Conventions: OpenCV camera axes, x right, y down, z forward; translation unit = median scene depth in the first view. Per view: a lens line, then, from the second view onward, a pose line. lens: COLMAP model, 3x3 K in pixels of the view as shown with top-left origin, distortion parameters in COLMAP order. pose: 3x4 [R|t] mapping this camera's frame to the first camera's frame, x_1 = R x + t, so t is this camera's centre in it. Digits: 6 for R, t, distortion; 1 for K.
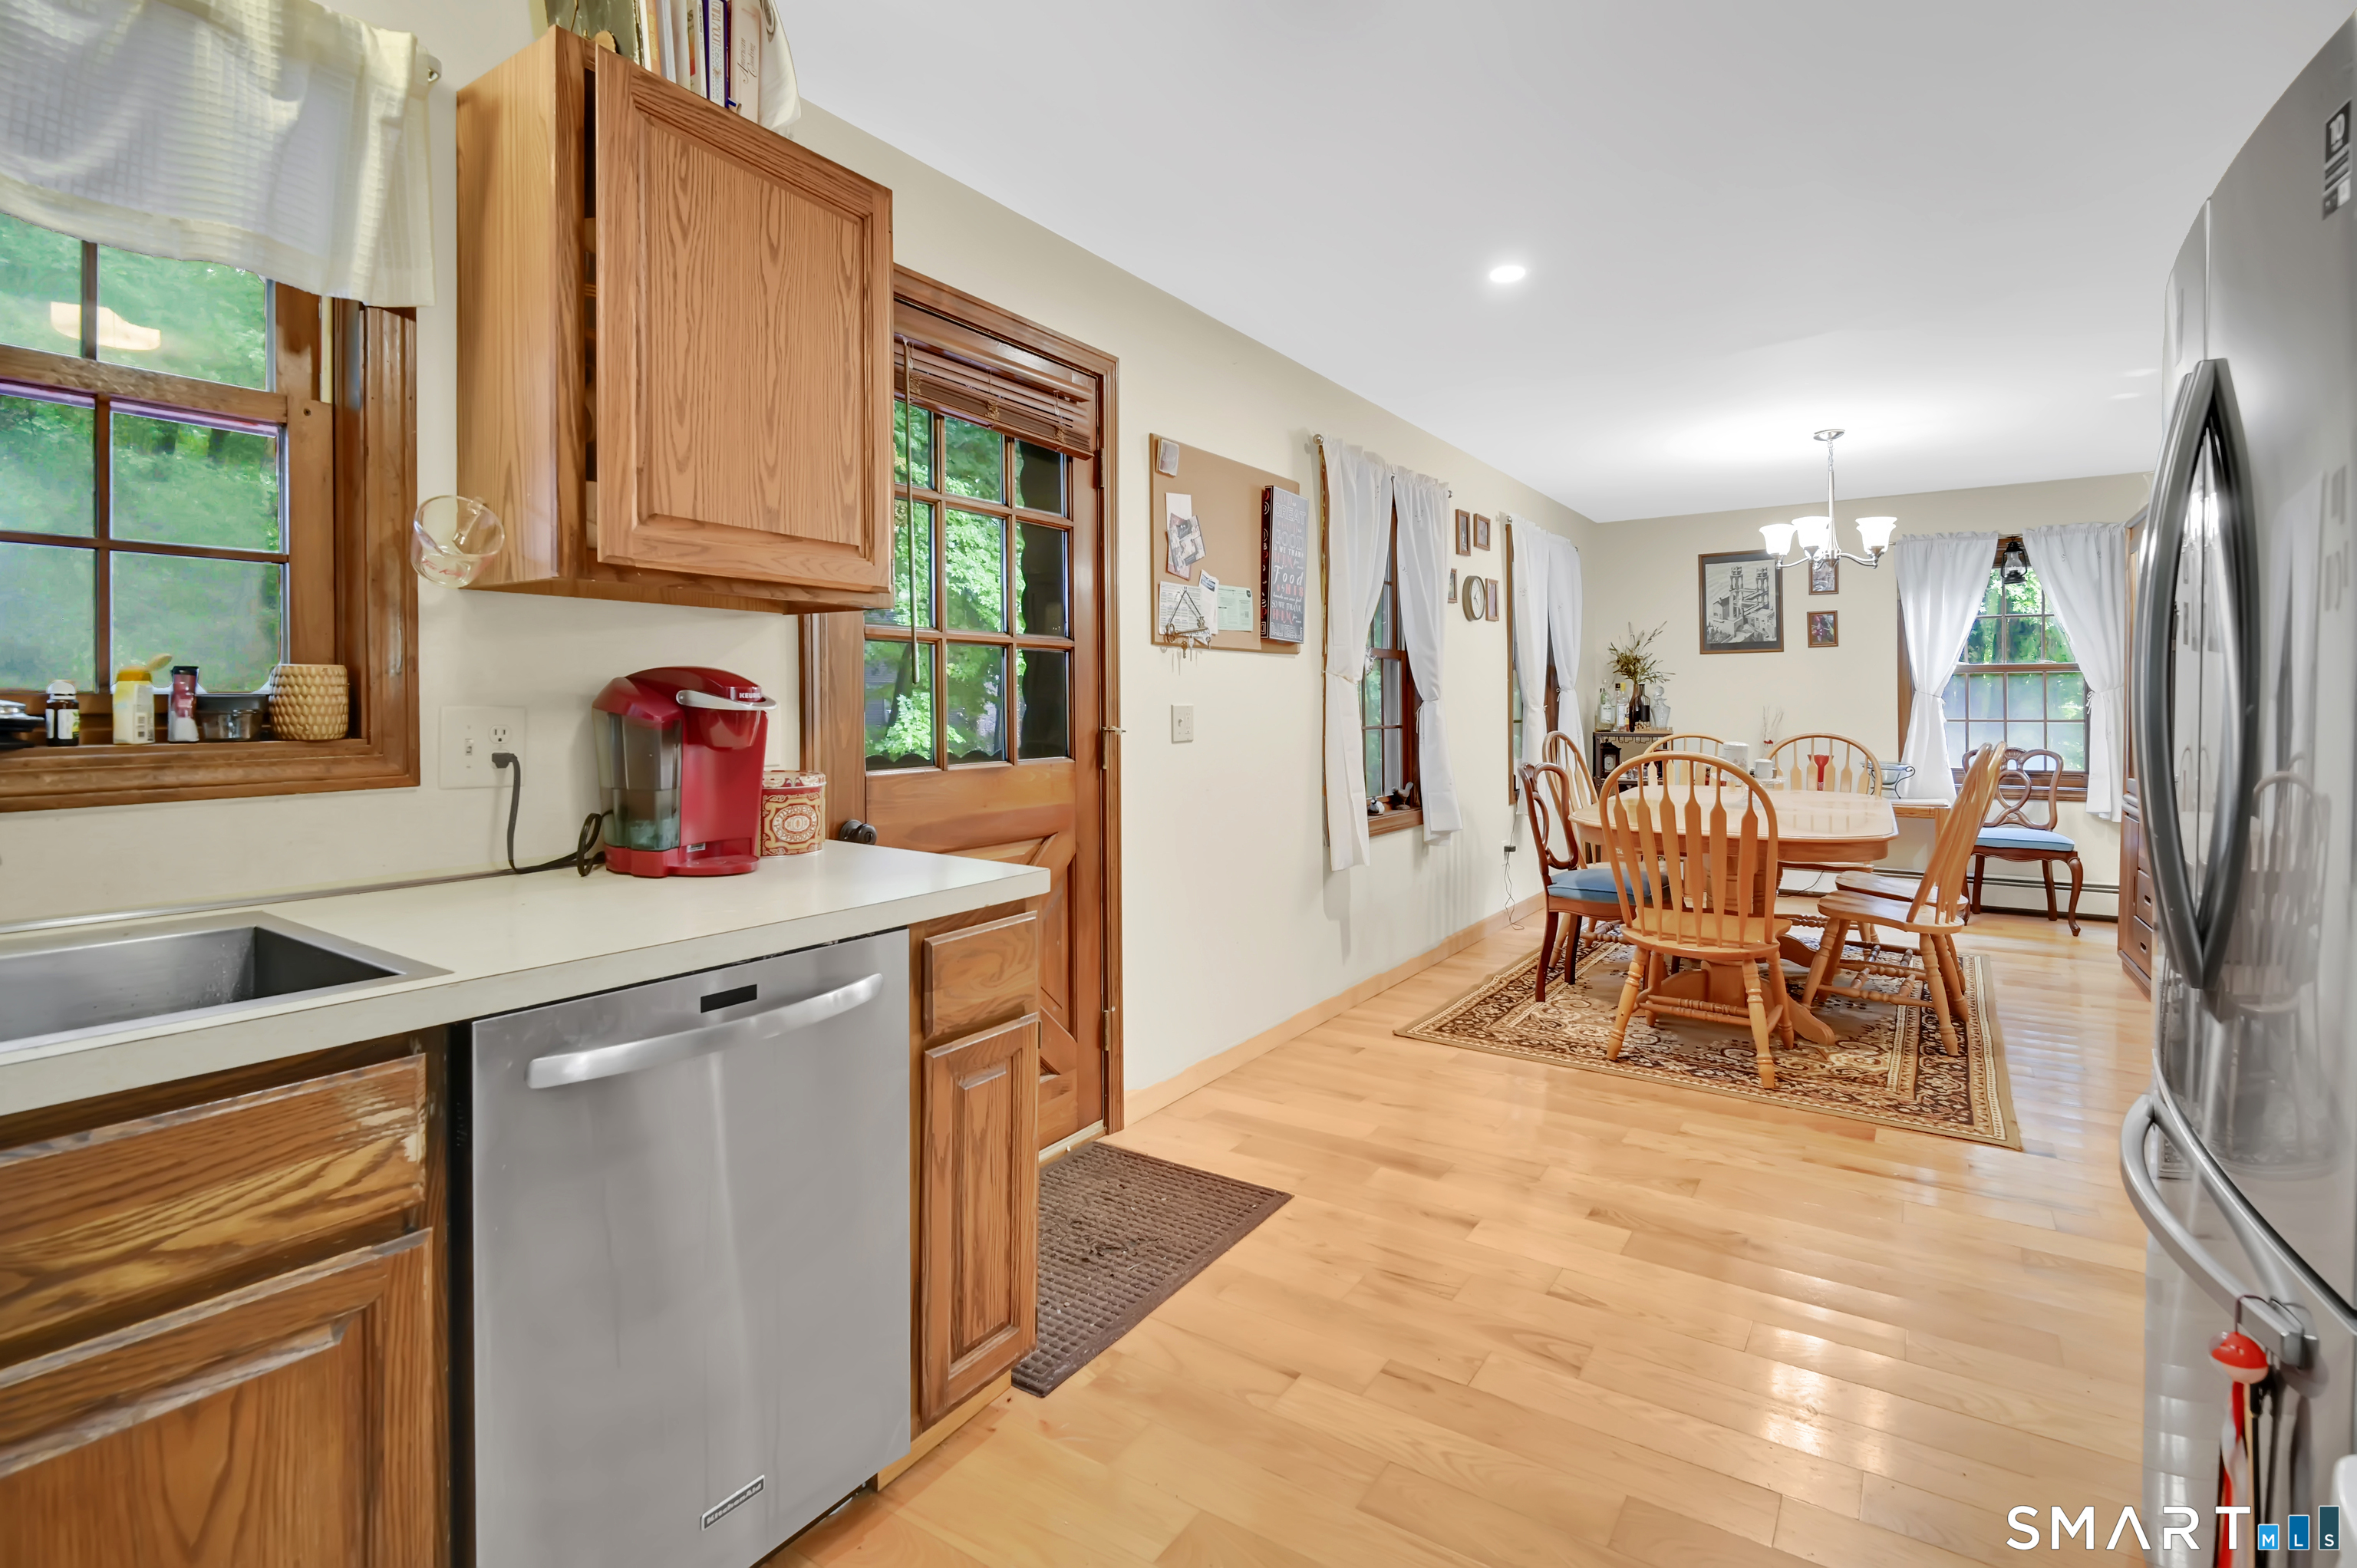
lens RADIAL K [[1138.6, 0, 1181.1], [0, 1138.6, 709.7], [0, 0, 1]] dist [-0.000816, -0.000118]
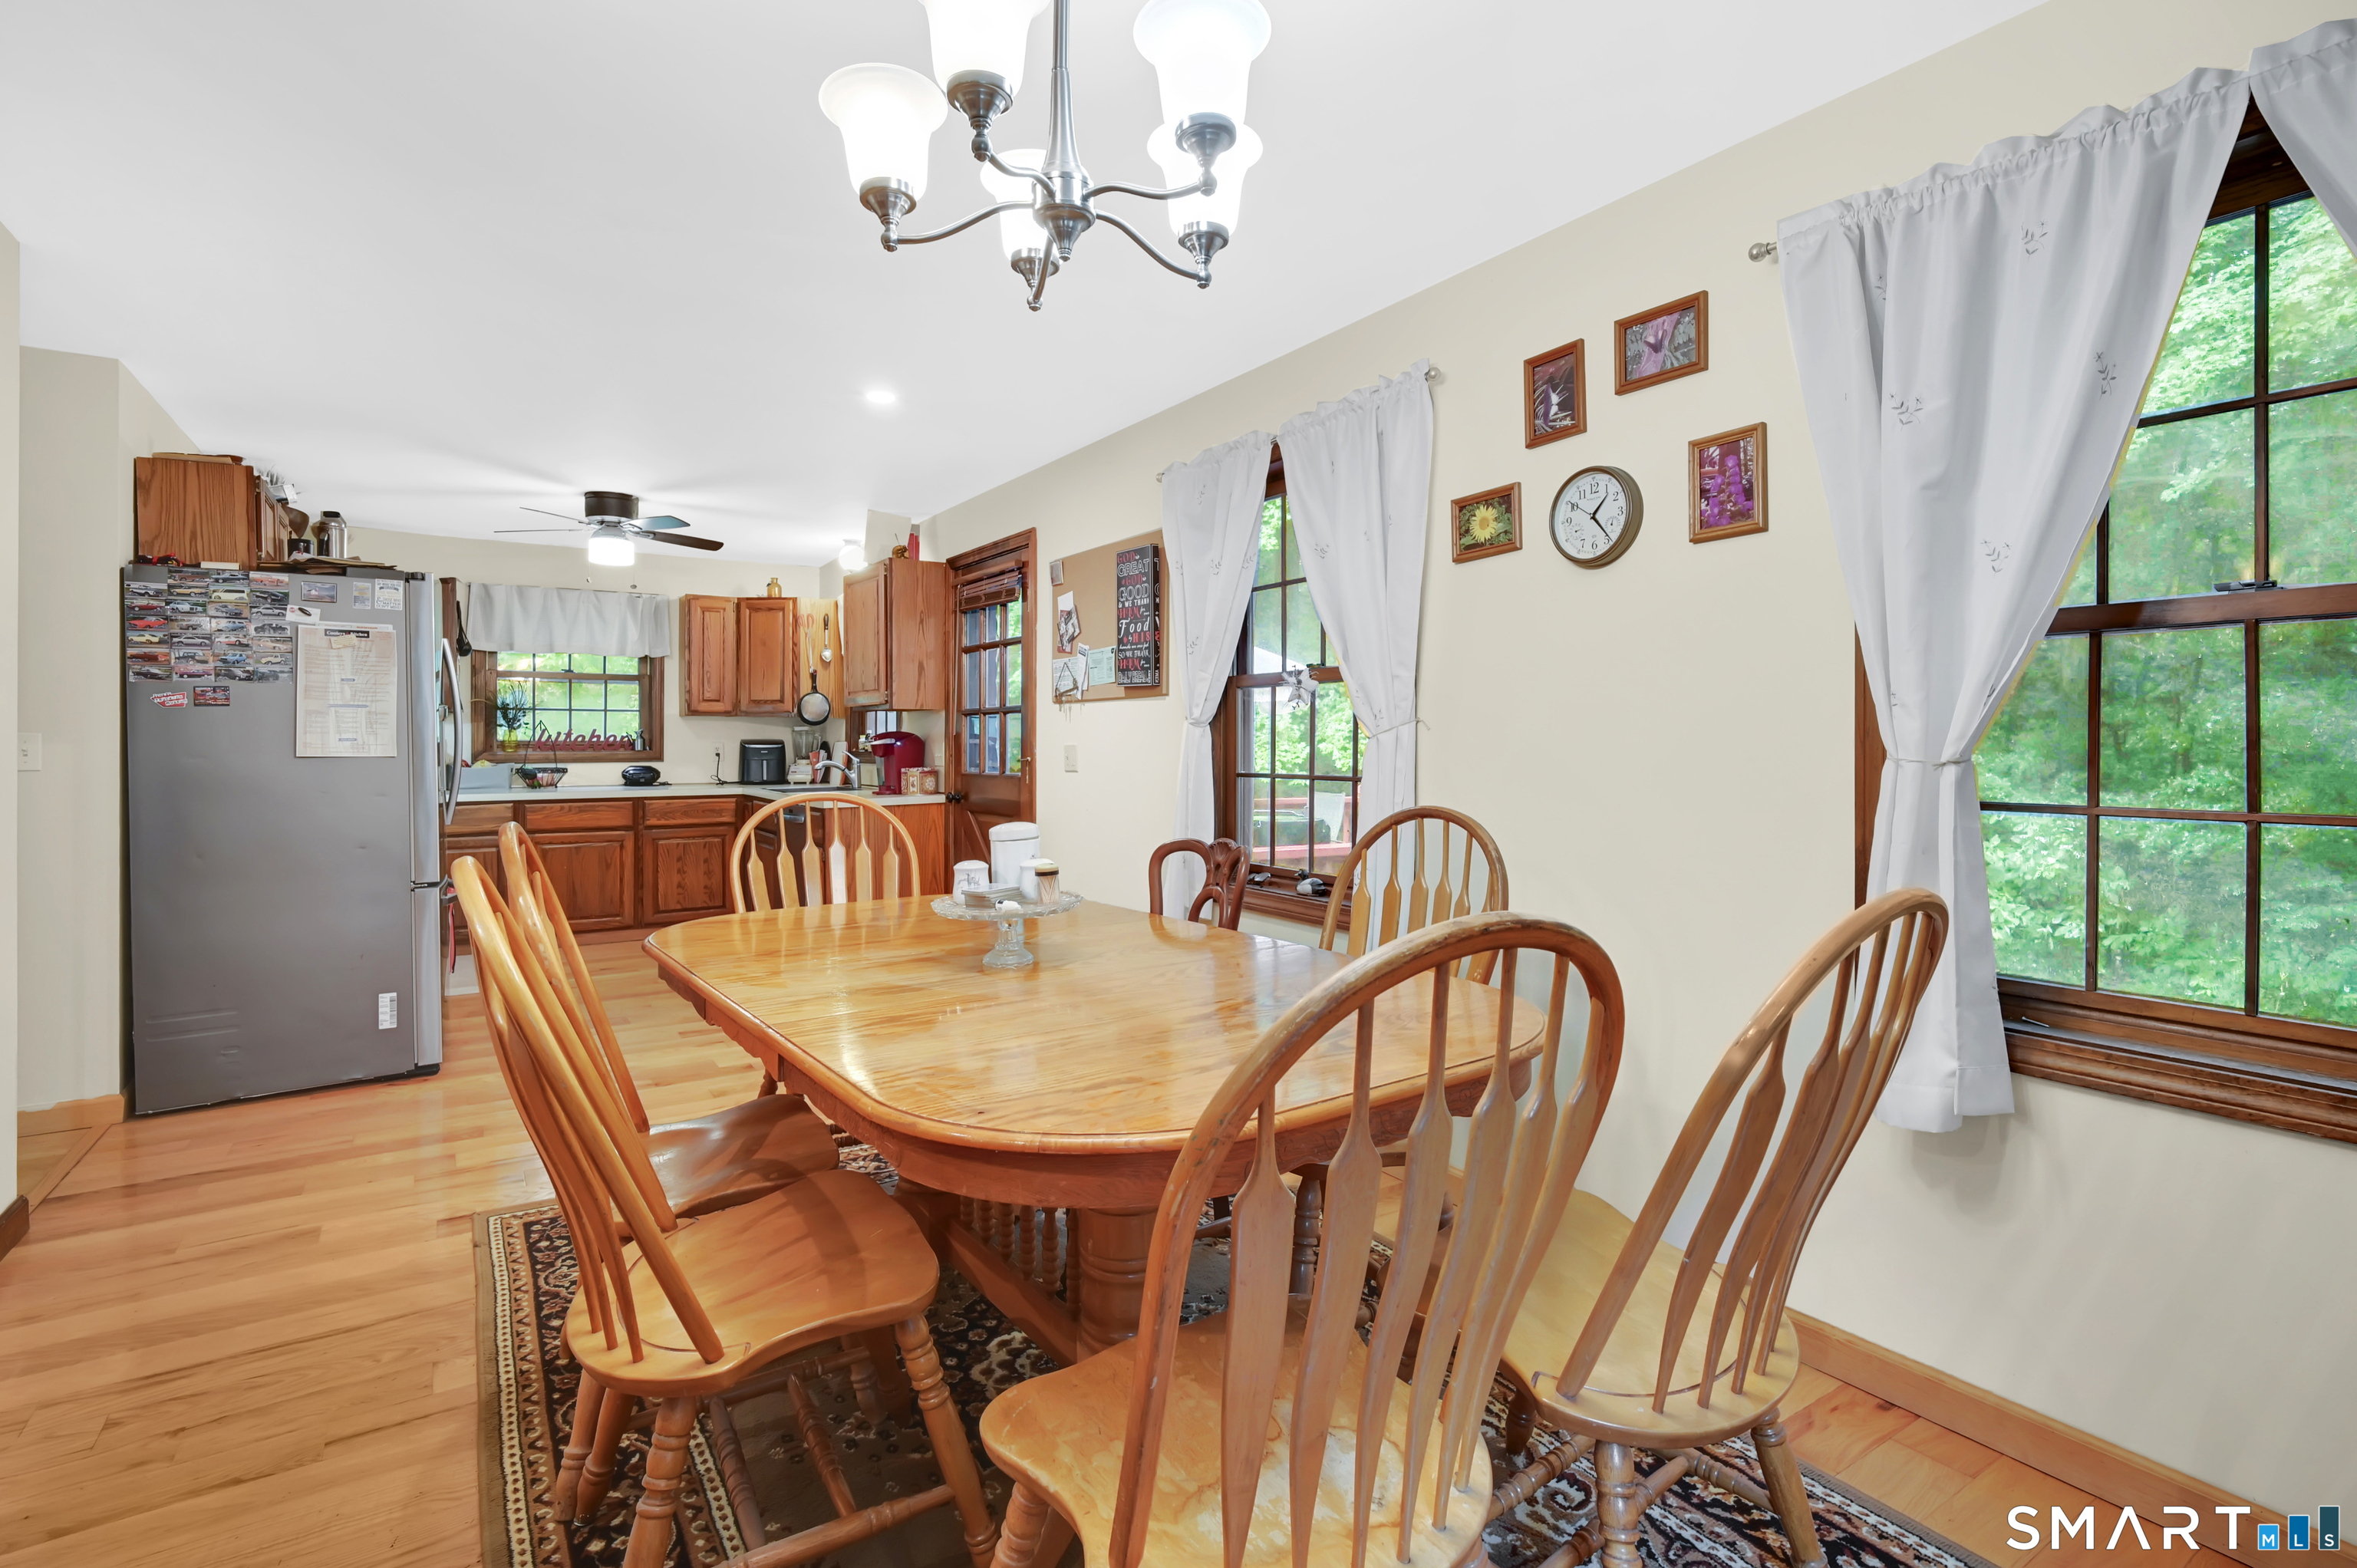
lens RADIAL K [[1088.0, 0, 1188.6], [0, 1088.0, 747.4], [0, 0, 1]] dist [-0.001157, -0.000413]
pose [[-0.383739, -0.000104, -0.923442, 1.166166], [-0.003937, 0.999991, 0.001523, -0.003902], [0.923433, 0.004220, -0.383736, 1.642330]]
